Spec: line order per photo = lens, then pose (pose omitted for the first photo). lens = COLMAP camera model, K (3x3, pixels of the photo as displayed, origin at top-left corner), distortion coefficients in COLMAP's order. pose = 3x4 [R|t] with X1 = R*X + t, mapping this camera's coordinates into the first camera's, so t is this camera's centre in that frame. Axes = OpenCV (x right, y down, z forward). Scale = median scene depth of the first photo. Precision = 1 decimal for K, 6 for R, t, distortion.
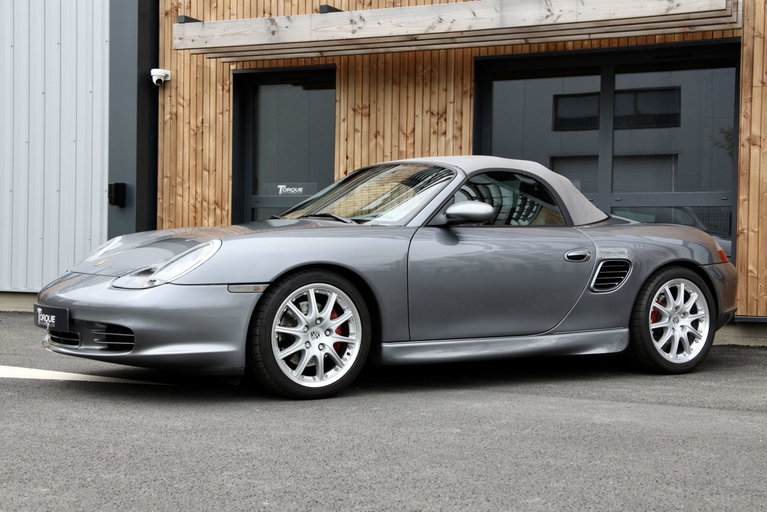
lens RADIAL K [[1172.3, 0, 383.4], [0, 1172.3, 225.0], [0, 0, 1]] dist [0.028218, 1.026914]
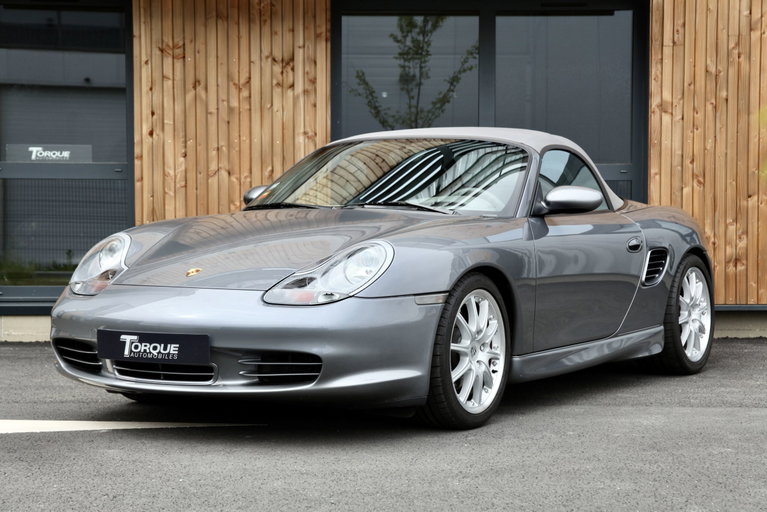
lens RADIAL K [[1594.7, 0, 382.9], [0, 1594.7, 256.3], [0, 0, 1]] dist [0.275700, 0.241003]
pose [[0.892152, -0.025778, 0.450999, -0.366723], [0.002622, 0.998649, 0.051894, -0.019346], [-0.451727, -0.045115, 0.891015, 0.012191]]
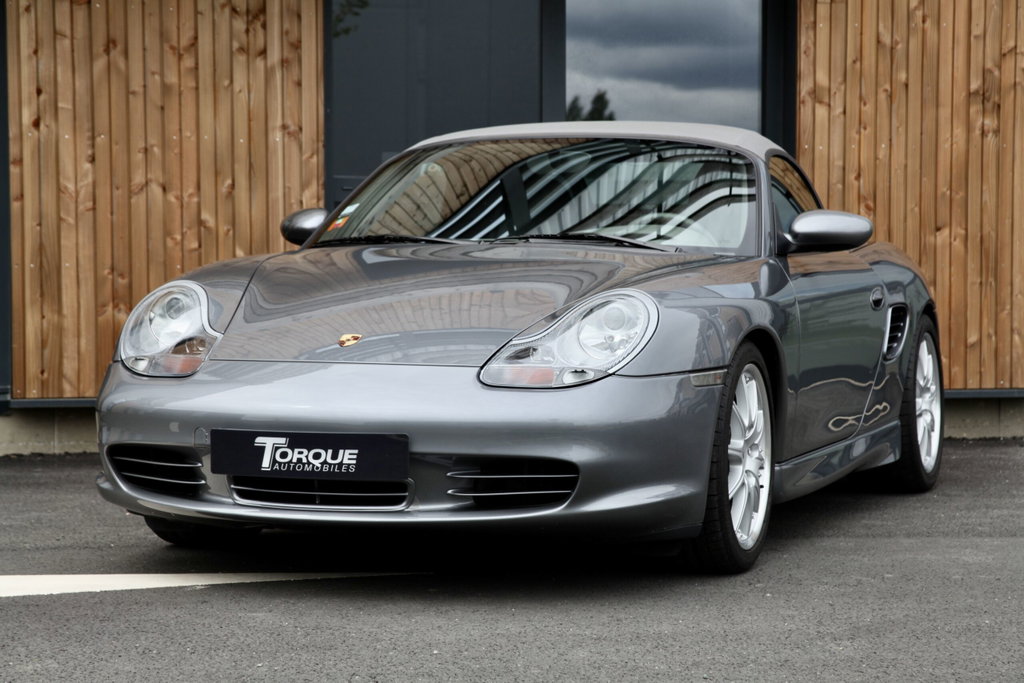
lens RADIAL K [[2526.6, 0, 511.6], [0, 2526.6, 340.0], [0, 0, 1]] dist [0.492600, -0.438293]
pose [[0.789864, -0.032184, 0.612437, -0.515522], [-0.003125, 0.998398, 0.056498, -0.017343], [-0.613274, -0.046540, 0.788498, 0.070109]]
